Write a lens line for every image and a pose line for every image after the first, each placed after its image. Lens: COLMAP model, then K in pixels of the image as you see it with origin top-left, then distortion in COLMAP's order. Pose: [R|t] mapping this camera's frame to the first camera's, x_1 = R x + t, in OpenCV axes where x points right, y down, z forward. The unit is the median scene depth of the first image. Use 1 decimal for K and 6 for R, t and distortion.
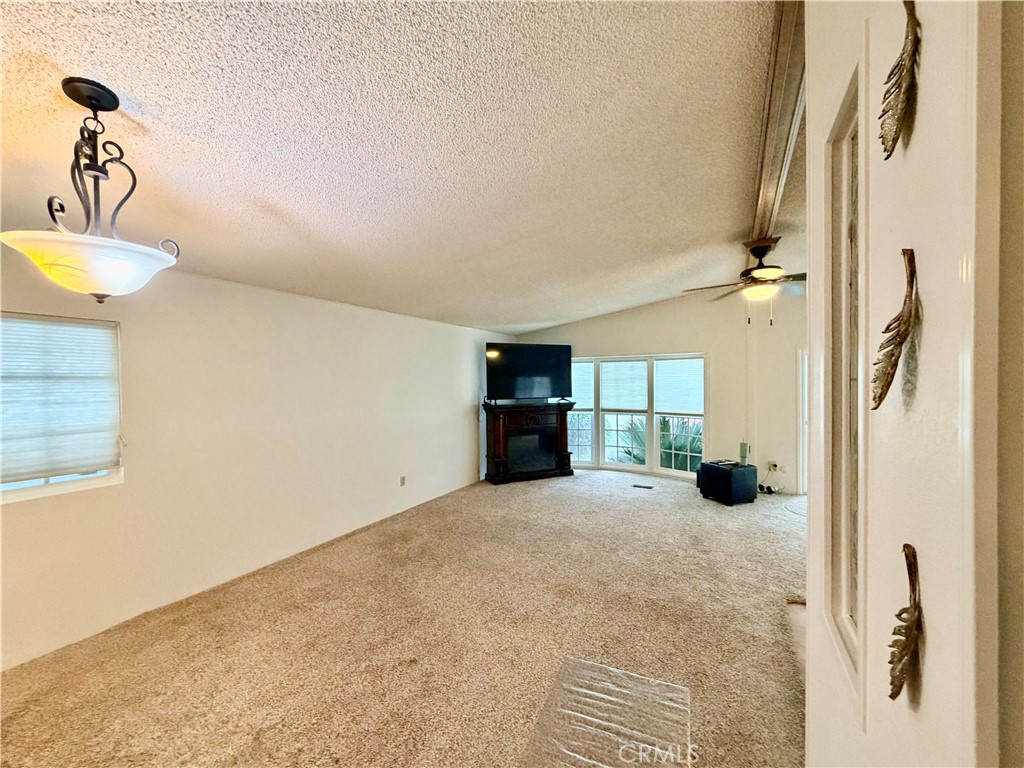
lens RADIAL K [[409.9, 0, 509.6], [0, 409.9, 385.6], [0, 0, 1]] dist [-0.000815, 0.000856]
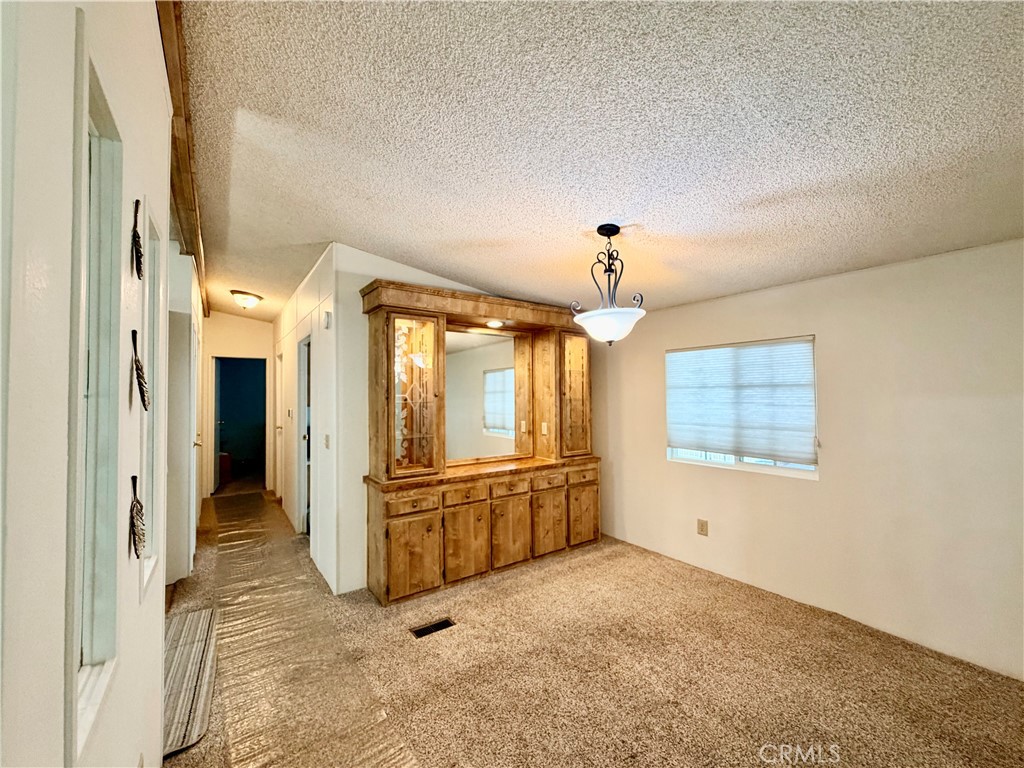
lens RADIAL K [[409.9, 0, 509.6], [0, 409.9, 385.6], [0, 0, 1]] dist [-0.000815, 0.000856]
pose [[-0.439798, -0.002911, -0.898092, 0.450180], [0.002107, 0.999989, -0.004273, -0.015830], [0.898094, -0.003772, -0.439787, 0.818777]]
